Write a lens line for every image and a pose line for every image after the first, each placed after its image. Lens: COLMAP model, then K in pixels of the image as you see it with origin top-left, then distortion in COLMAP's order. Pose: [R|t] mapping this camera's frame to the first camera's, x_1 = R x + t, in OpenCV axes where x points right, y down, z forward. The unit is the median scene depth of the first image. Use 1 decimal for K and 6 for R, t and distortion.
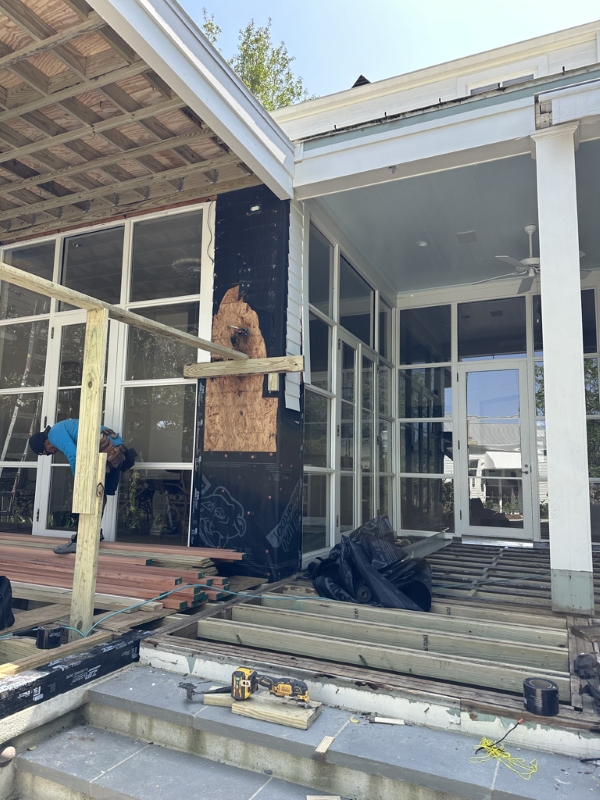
lens RADIAL K [[564.3, 0, 294.3], [0, 564.3, 403.2], [0, 0, 1]] dist [0.049808, -0.002605]
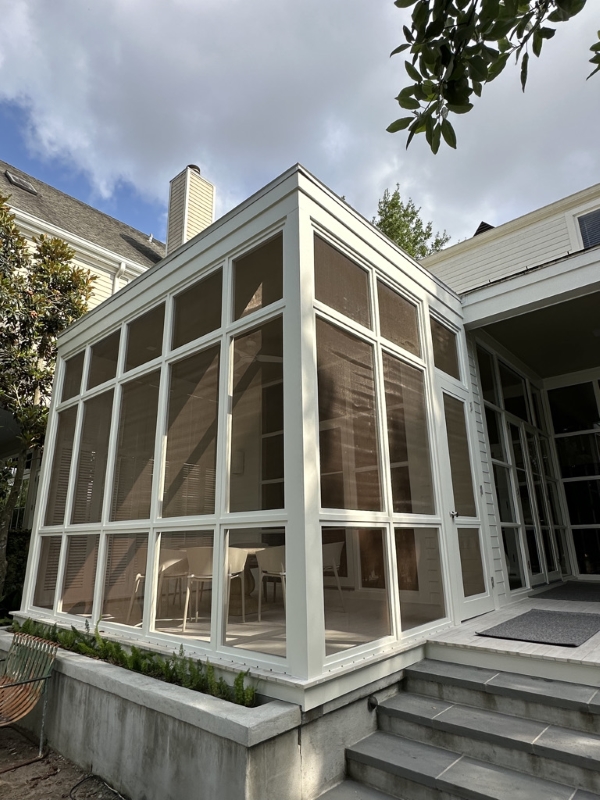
lens RADIAL K [[472.1, 0, 300.0], [0, 472.1, 400.0], [0, 0, 1]] dist [0.001136, 0.001121]
pose [[0.956765, -0.118738, -0.265522, -0.090044], [0.076021, 0.983231, -0.165762, -0.020482], [0.280752, 0.138410, 0.949748, -0.197136]]
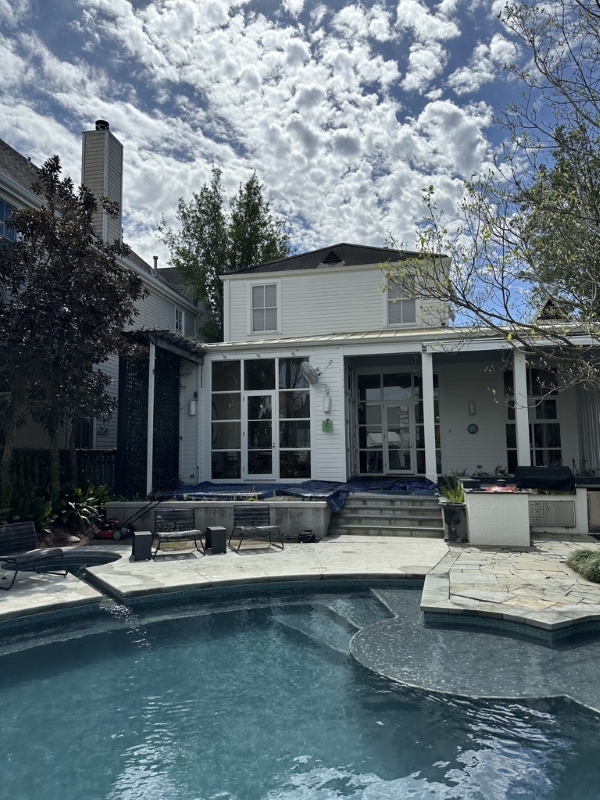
lens RADIAL K [[564.3, 0, 294.3], [0, 564.3, 403.2], [0, 0, 1]] dist [0.049808, -0.002605]
pose [[0.974153, -0.010714, 0.225636, -0.831021], [0.000305, 0.998936, 0.046116, -0.235461], [-0.225890, -0.044856, 0.973119, -1.632579]]
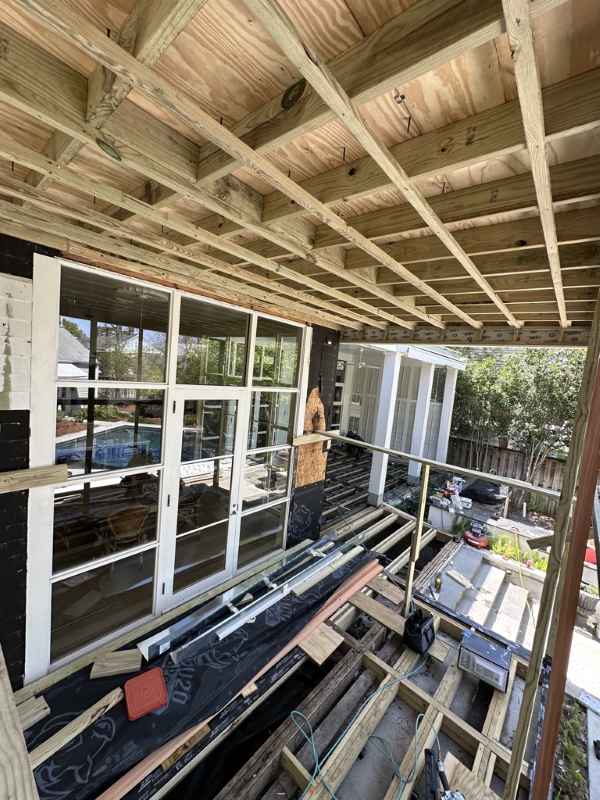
lens RADIAL K [[321.4, 0, 302.0], [0, 321.4, 400.7], [0, 0, 1]] dist [-0.001432, 0.000233]
pose [[0.278078, -0.095608, 0.955789, -0.920667], [-0.234767, 0.958093, 0.164142, -0.286170], [-0.931427, -0.270032, 0.243978, 0.740175]]
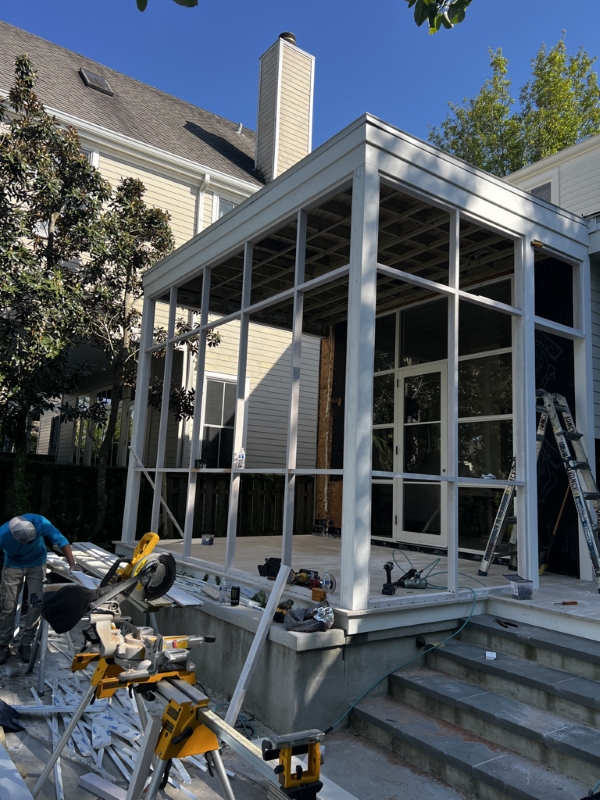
lens RADIAL K [[601.6, 0, 296.4], [0, 601.6, 392.3], [0, 0, 1]] dist [0.048232, -0.001829]
pose [[0.870153, -0.061616, -0.488913, 0.060847], [0.042695, 0.997848, -0.049767, -0.043961], [0.490928, 0.022431, 0.870911, -0.359215]]
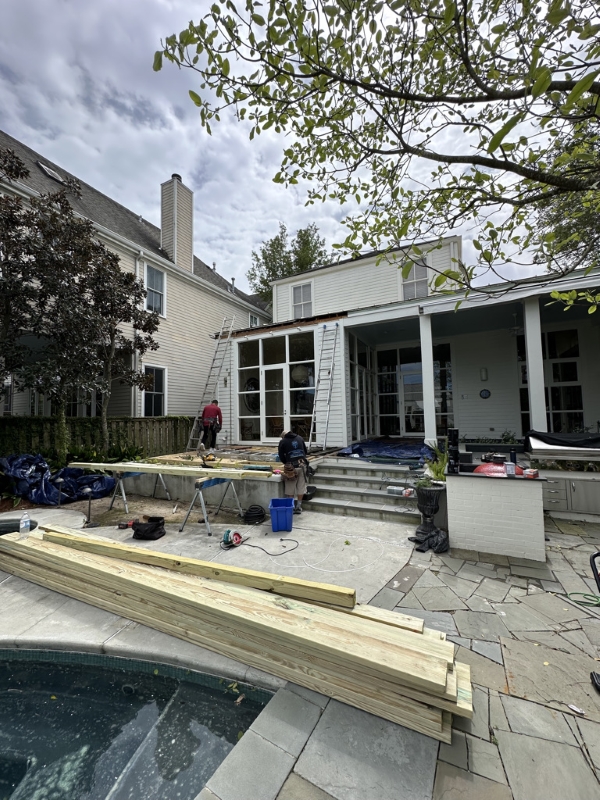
lens RADIAL K [[321.4, 0, 302.0], [0, 321.4, 400.7], [0, 0, 1]] dist [-0.001432, 0.000233]
pose [[0.998646, -0.042459, -0.030064, -0.180476], [0.044637, 0.996112, 0.075944, -0.102302], [0.026723, -0.077183, 0.996659, -0.723725]]
